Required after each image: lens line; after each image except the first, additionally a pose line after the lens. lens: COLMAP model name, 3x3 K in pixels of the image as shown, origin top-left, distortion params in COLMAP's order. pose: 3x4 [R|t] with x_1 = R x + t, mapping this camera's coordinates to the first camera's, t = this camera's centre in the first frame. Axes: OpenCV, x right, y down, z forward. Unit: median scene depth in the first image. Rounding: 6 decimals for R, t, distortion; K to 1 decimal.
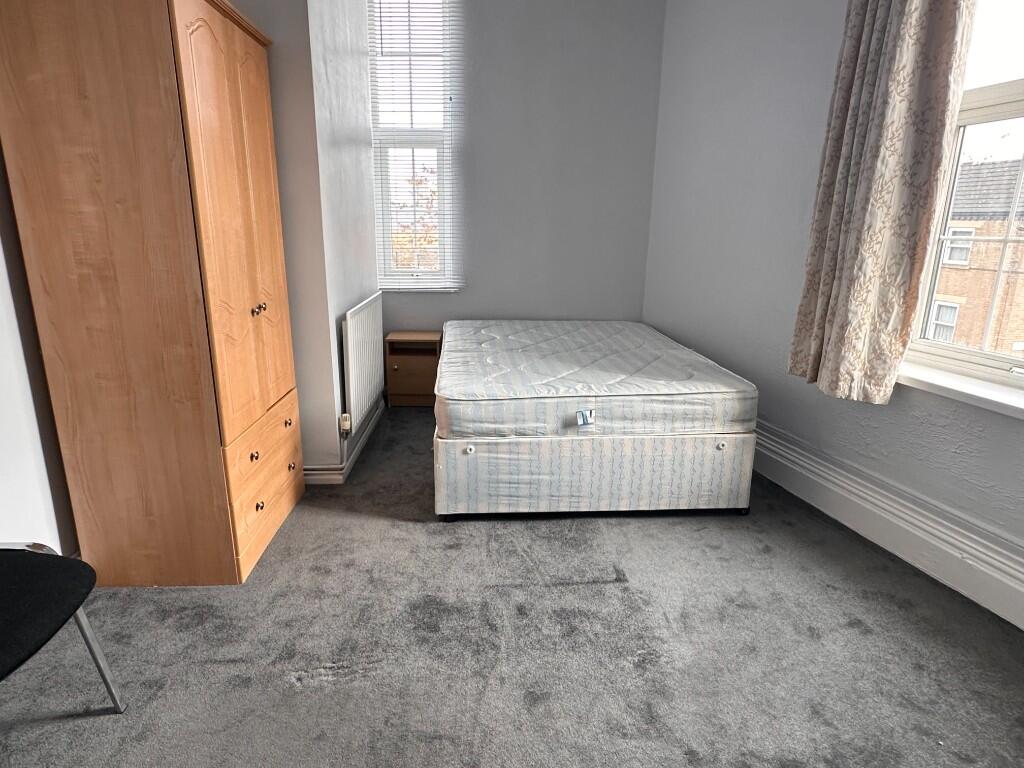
lens RADIAL K [[621.7, 0, 511.5], [0, 621.7, 385.2], [0, 0, 1]] dist [-0.005240, 0.001483]
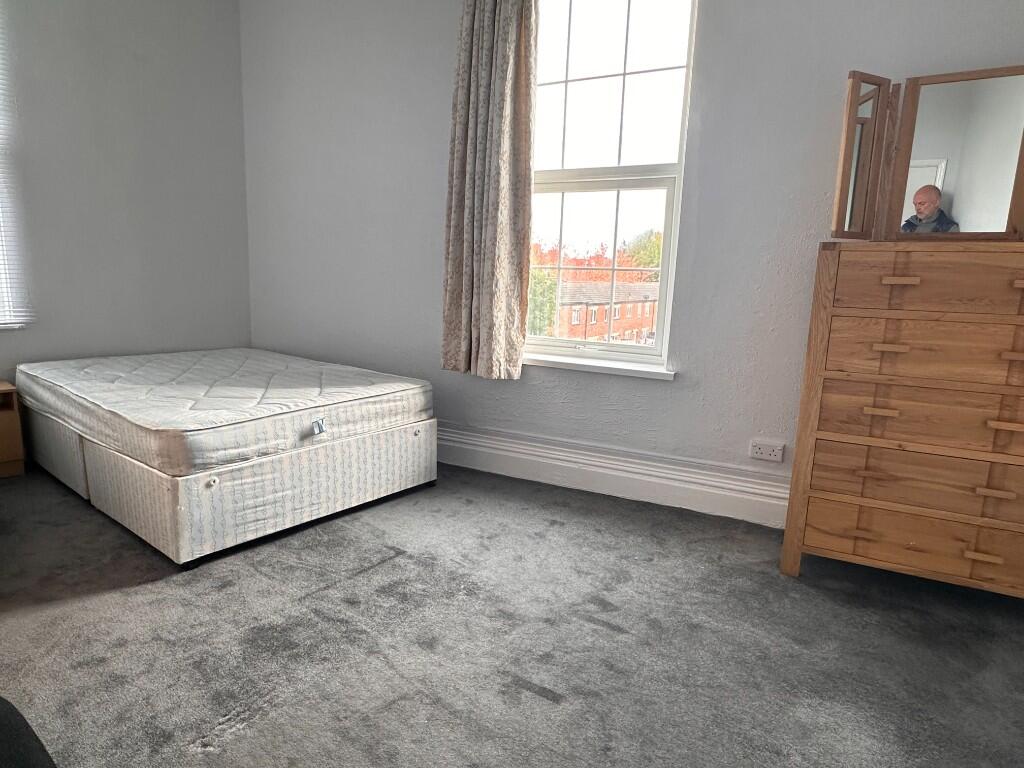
lens RADIAL K [[621.7, 0, 510.0], [0, 621.7, 385.8], [0, 0, 1]] dist [-0.005240, 0.001483]
pose [[0.671781, -0.120294, 0.730917, -0.456031], [0.161424, 0.986785, 0.014041, 0.021553], [-0.722947, 0.108556, 0.682322, 0.026460]]
